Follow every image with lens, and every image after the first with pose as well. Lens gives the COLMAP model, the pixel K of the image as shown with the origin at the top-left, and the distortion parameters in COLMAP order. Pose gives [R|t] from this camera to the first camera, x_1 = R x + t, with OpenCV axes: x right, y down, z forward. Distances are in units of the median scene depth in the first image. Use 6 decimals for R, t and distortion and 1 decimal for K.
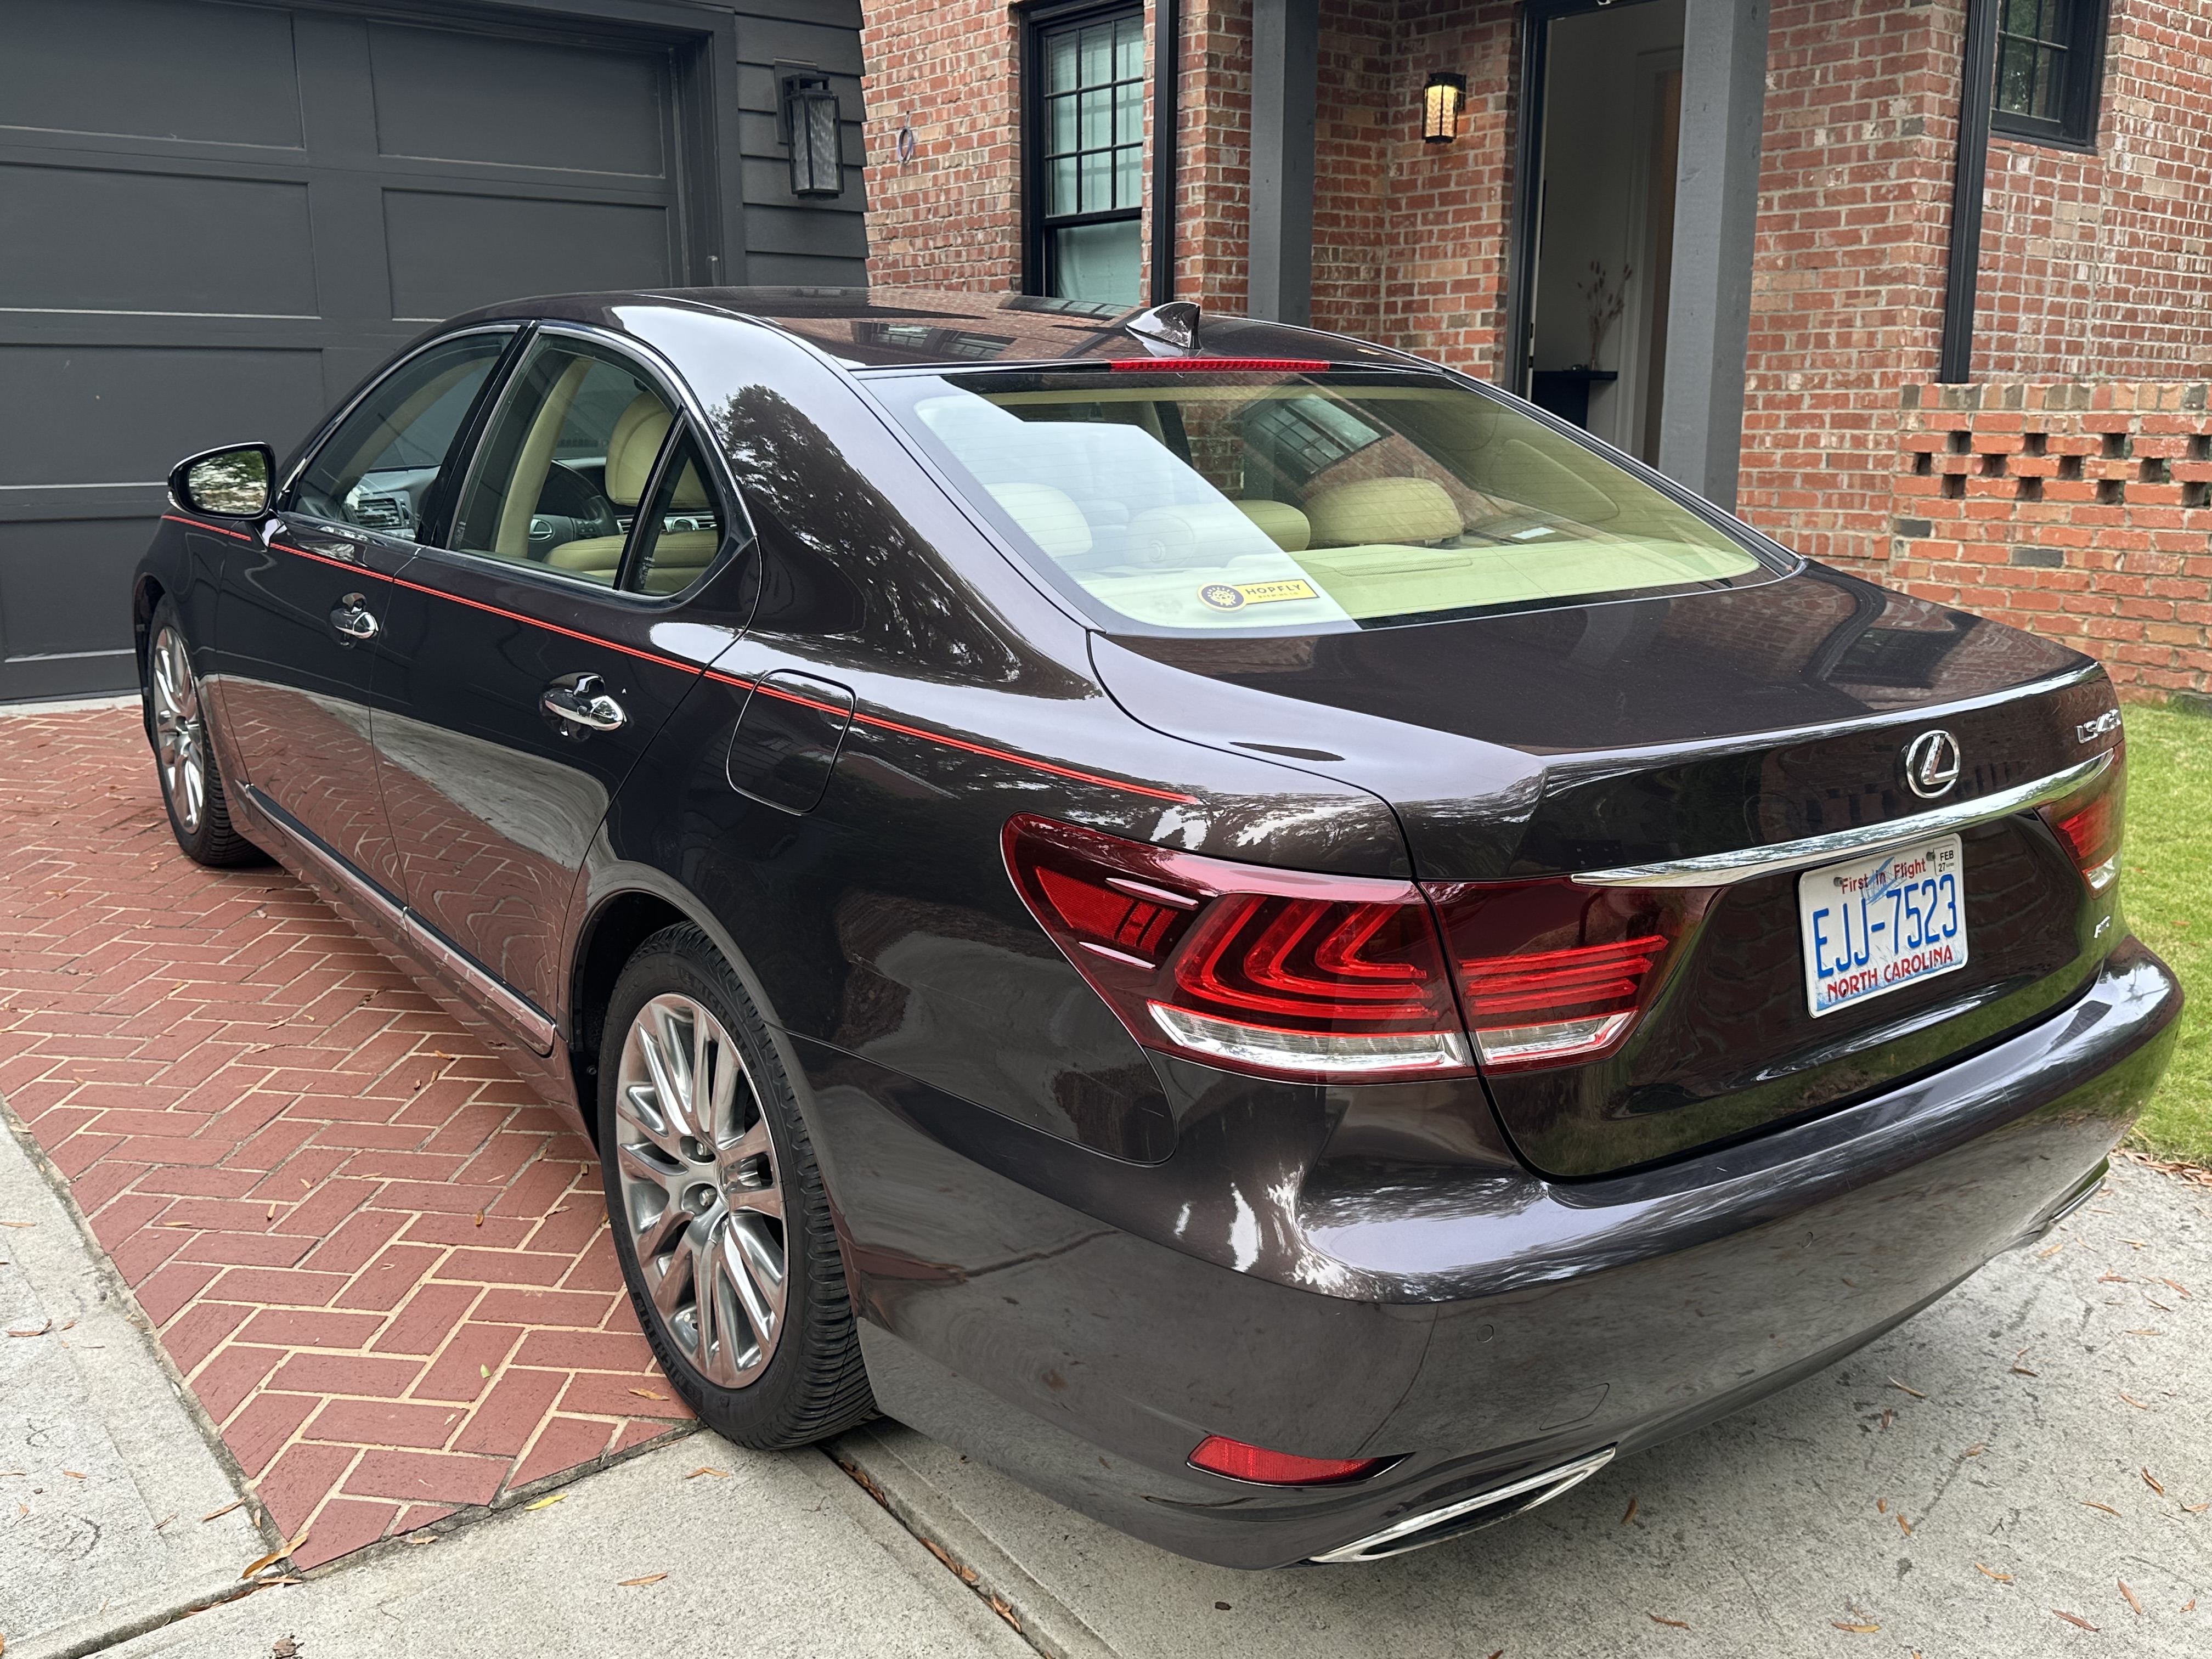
lens RADIAL K [[1834.1, 0, 1106.0], [0, 1834.1, 829.5], [0, 0, 1]] dist [0.109083, -0.219785]
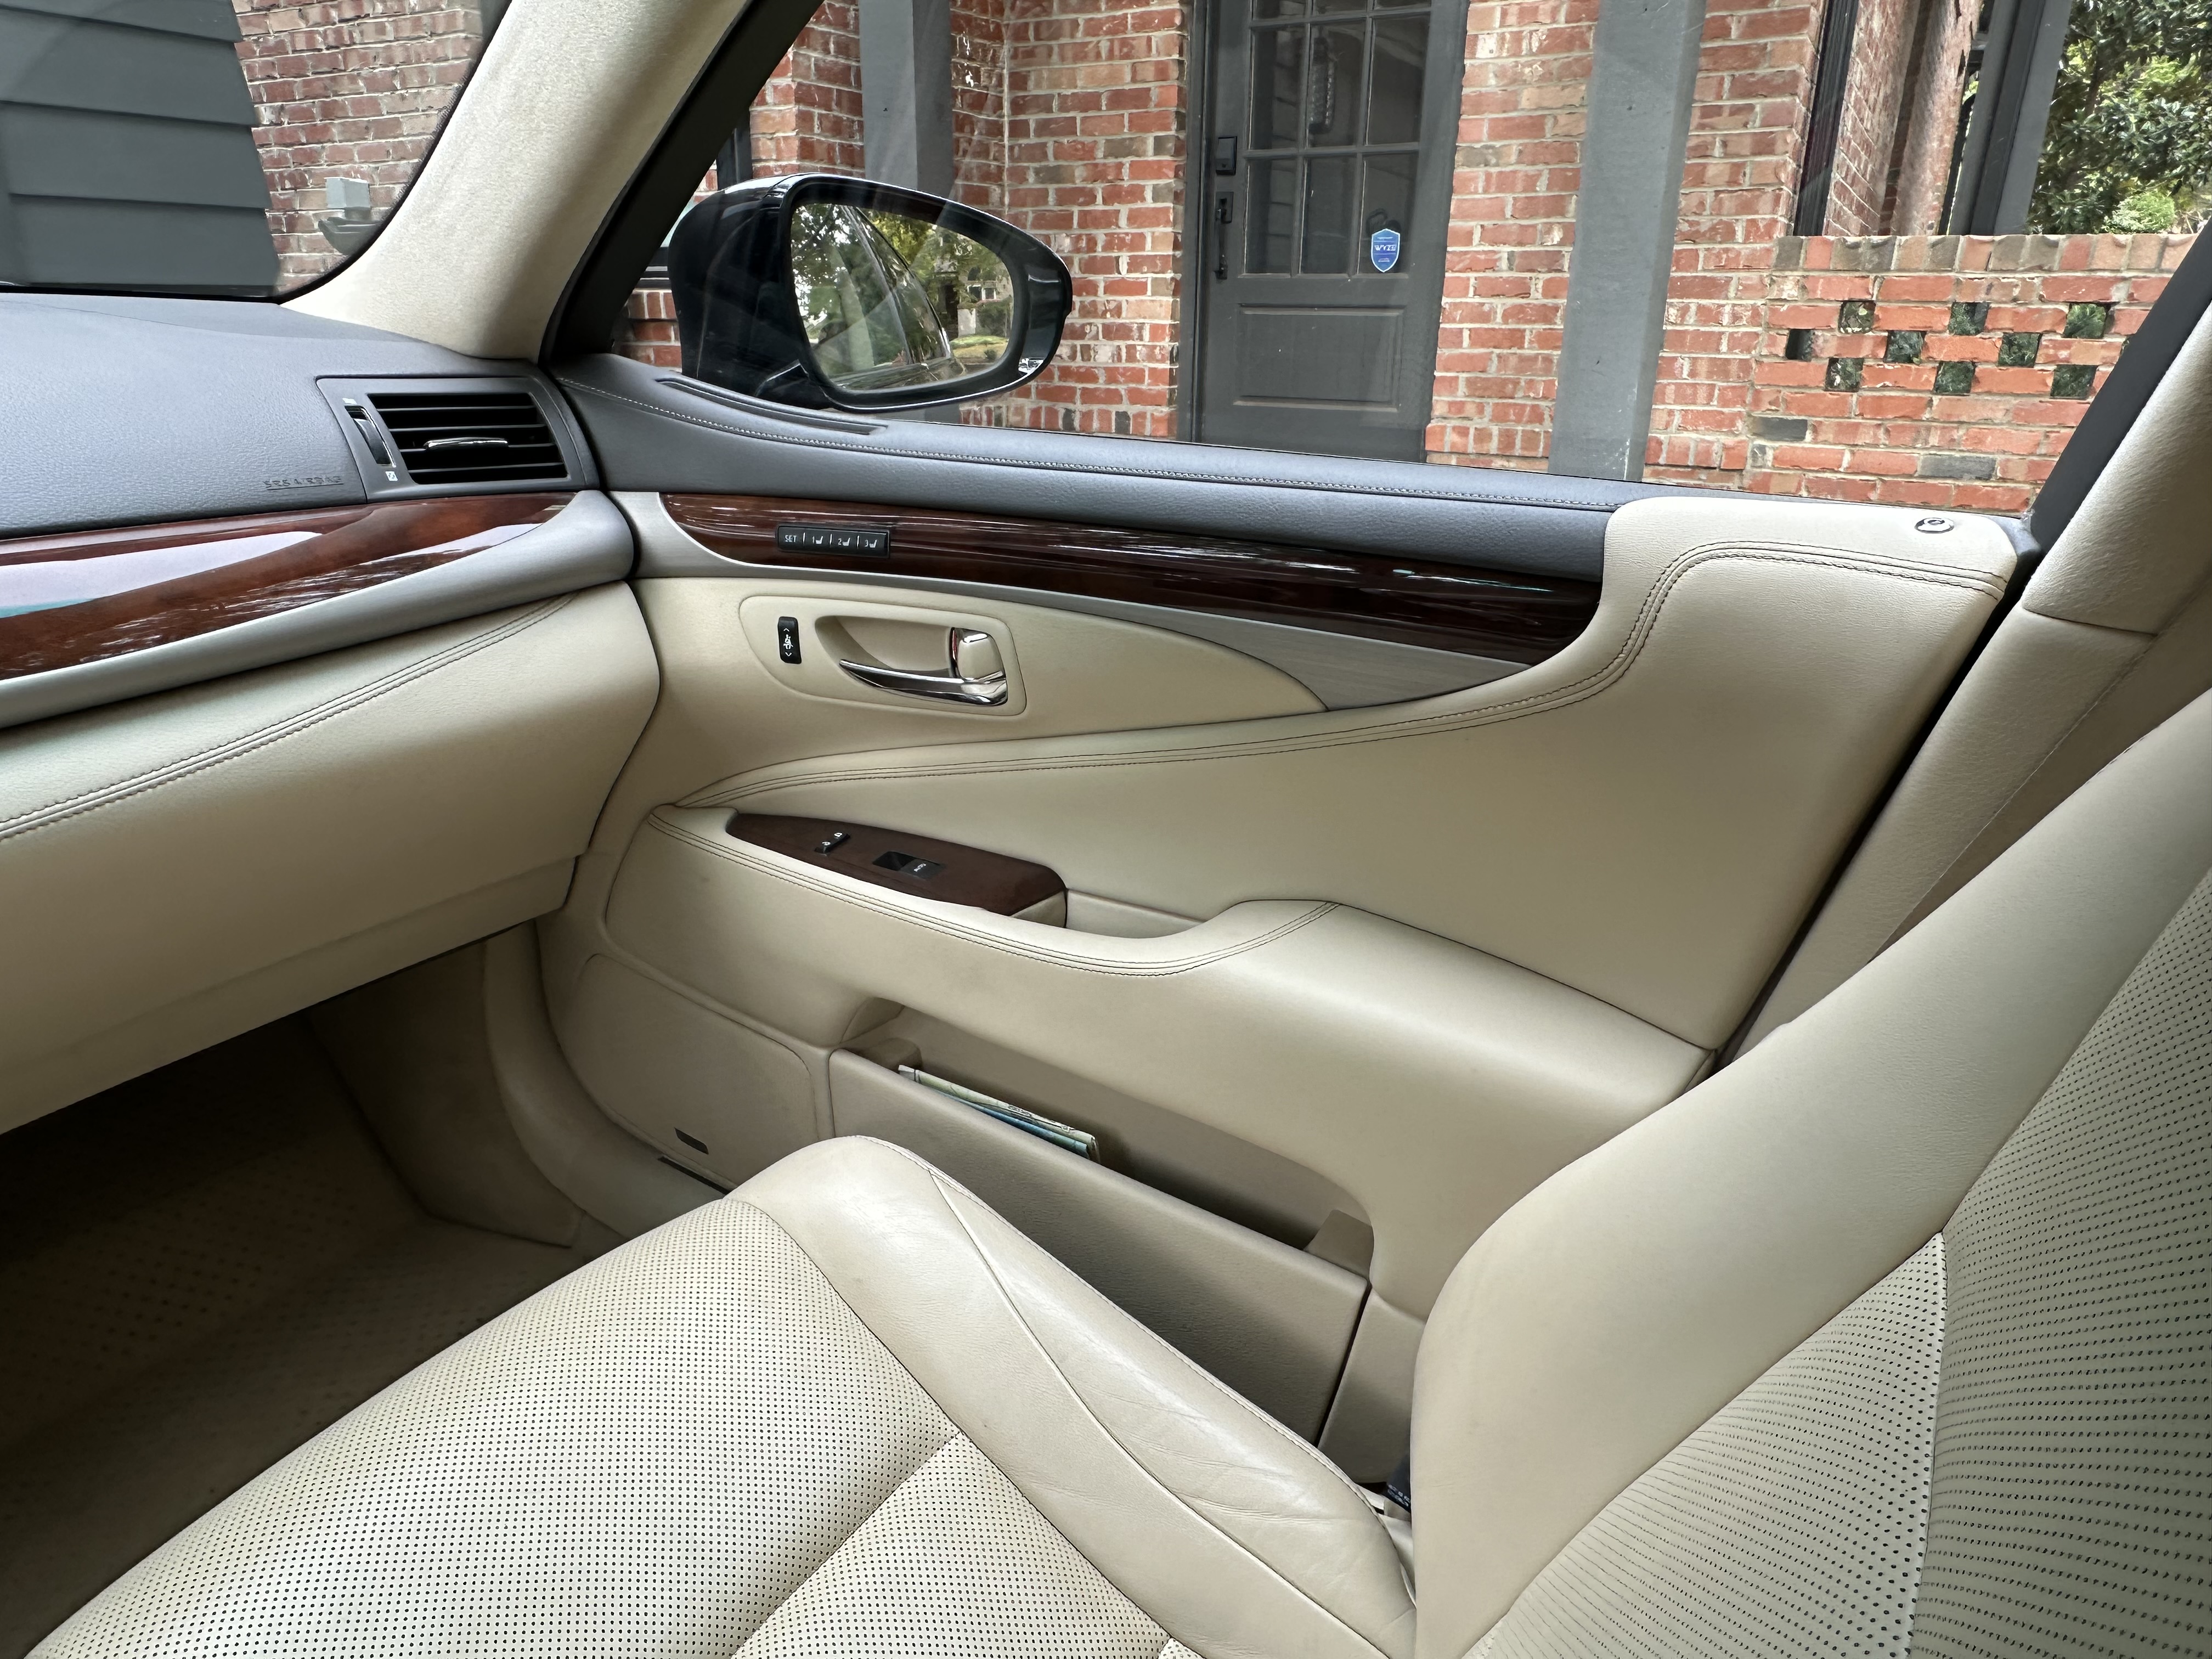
lens RADIAL K [[1443.8, 0, 1082.9], [0, 1443.8, 847.5], [0, 0, 1]] dist [-0.009395, 0.005944]
pose [[0.936865, -0.115112, 0.330203, -0.063006], [0.067933, 0.986189, 0.151054, -0.098202], [-0.343030, -0.119085, 0.931745, 0.503759]]
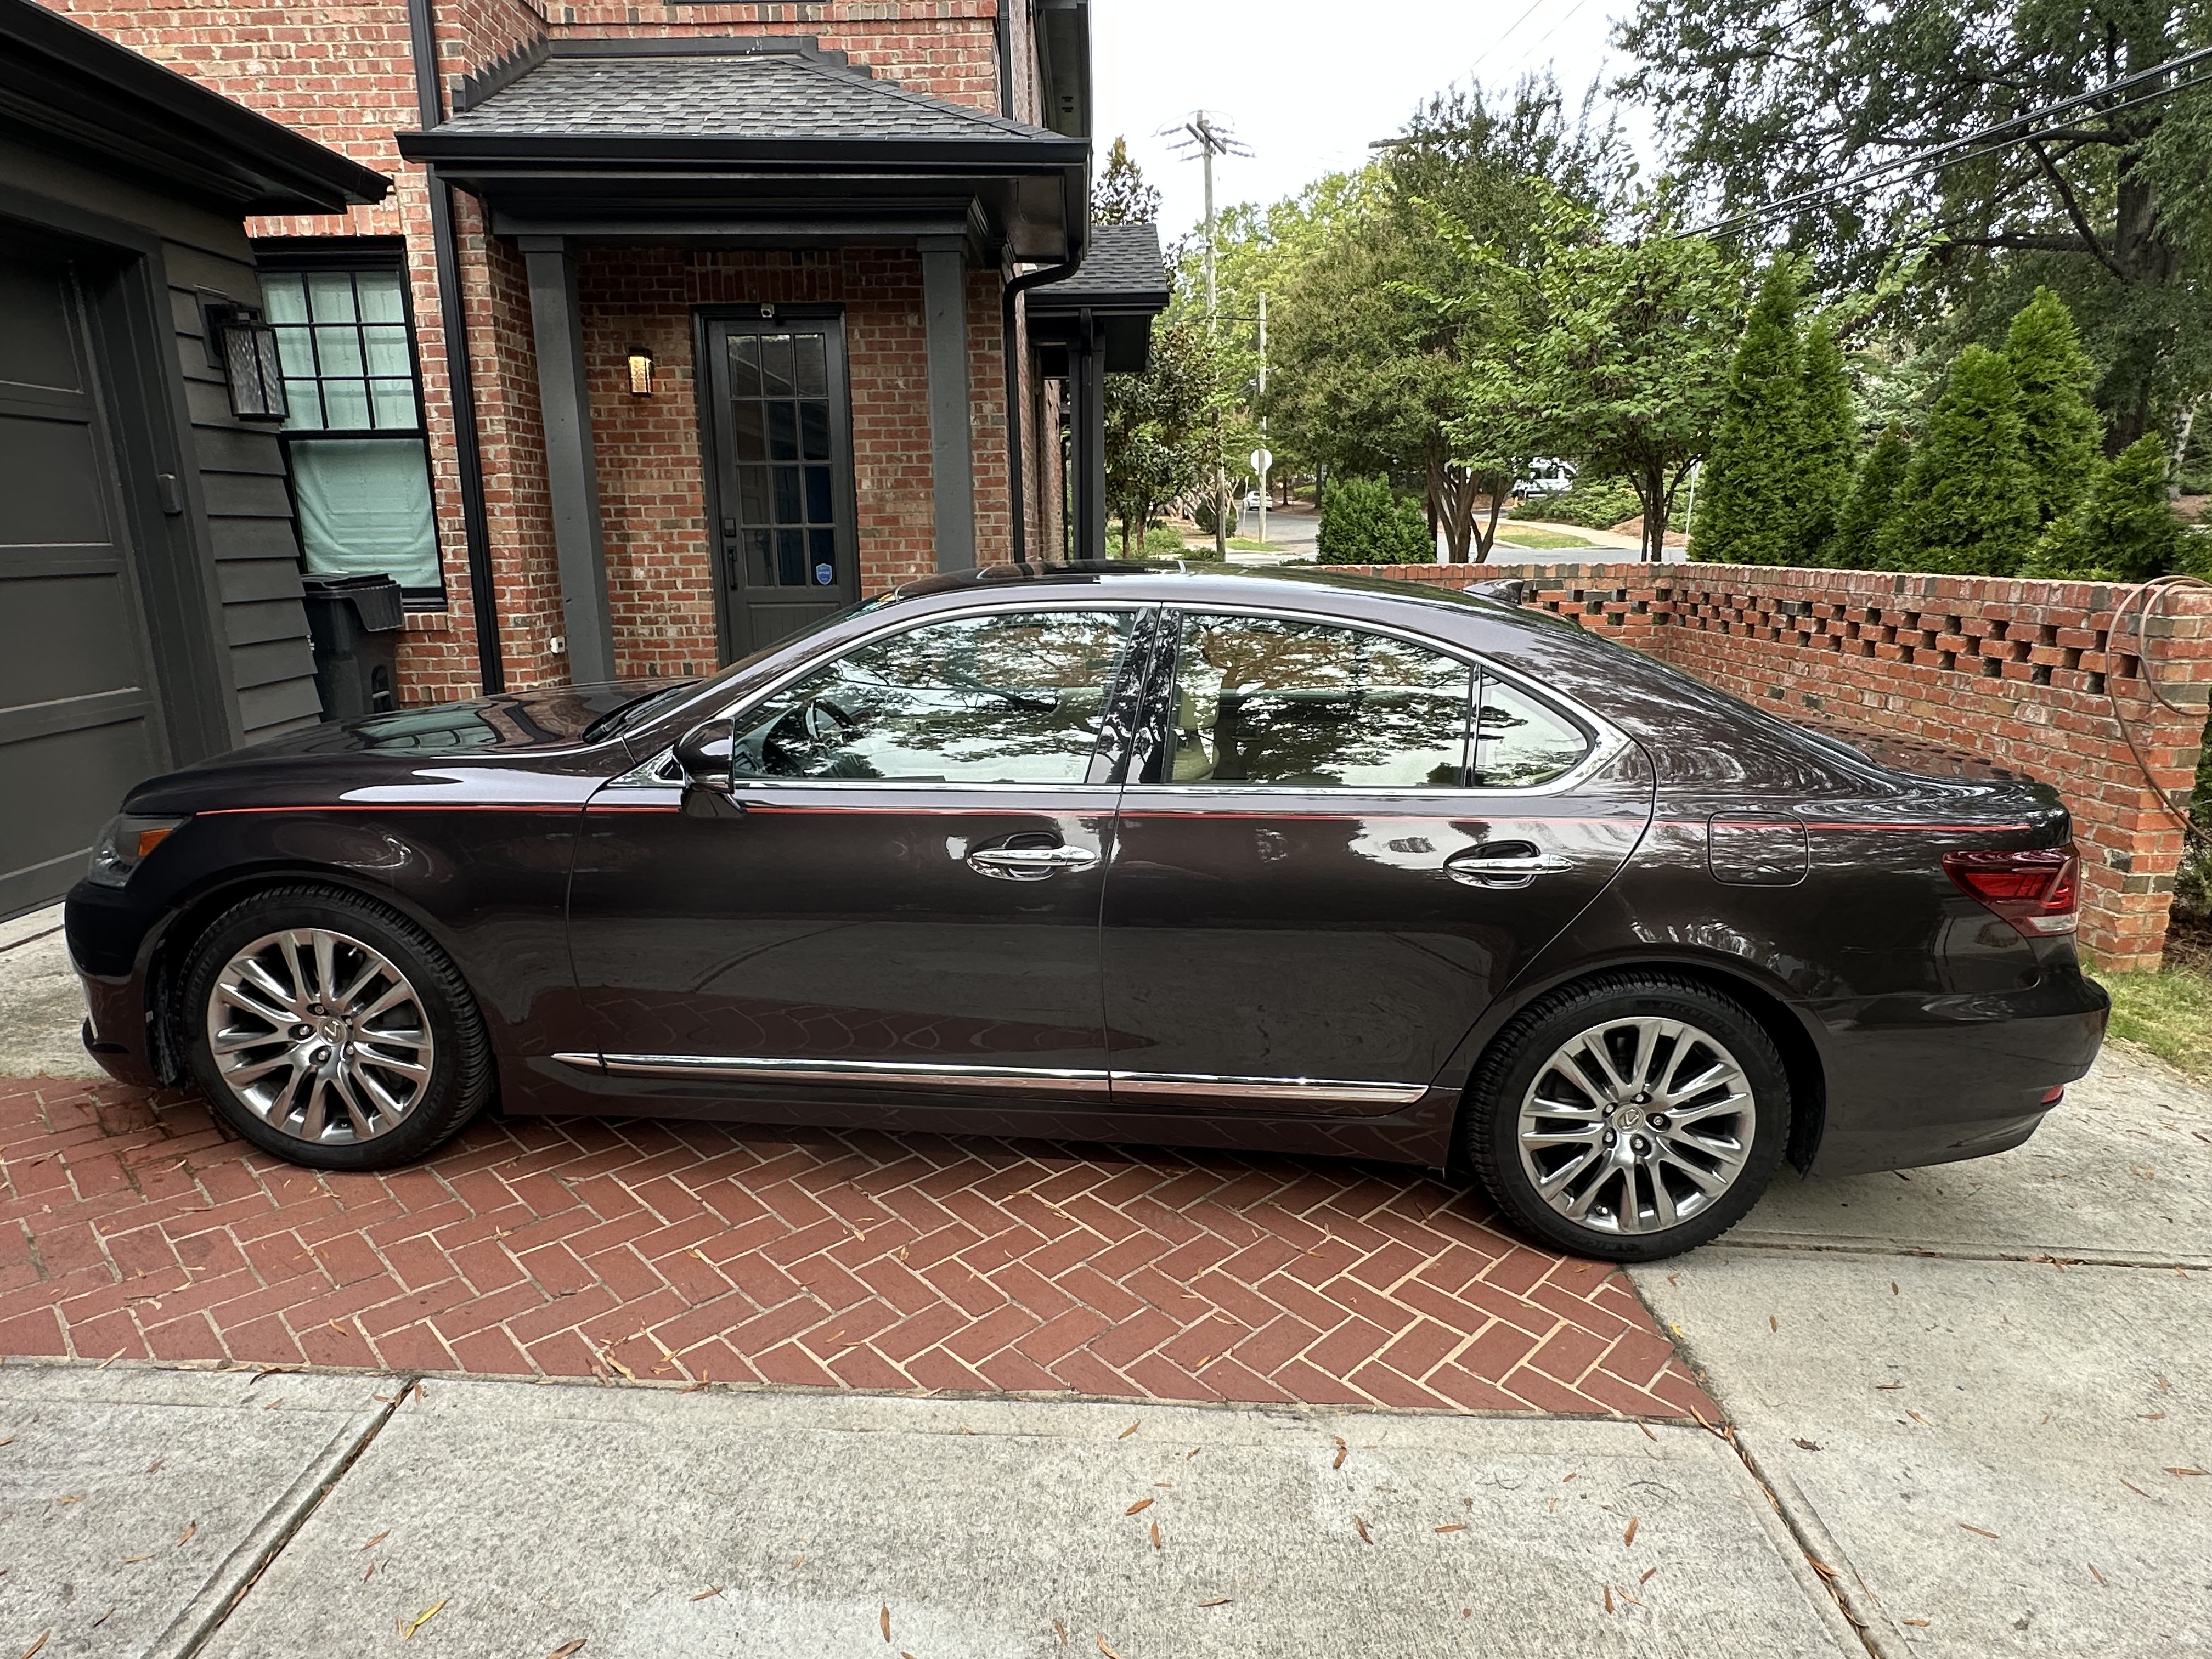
lens RADIAL K [[1257.6, 0, 1106.0], [0, 1257.6, 829.5], [0, 0, 1]] dist [-0.003010, -0.002052]
pose [[0.627179, -0.186125, 0.756310, -0.435029], [0.186773, 0.978636, 0.085954, -0.084044], [-0.756150, 0.087350, 0.648543, 0.190650]]
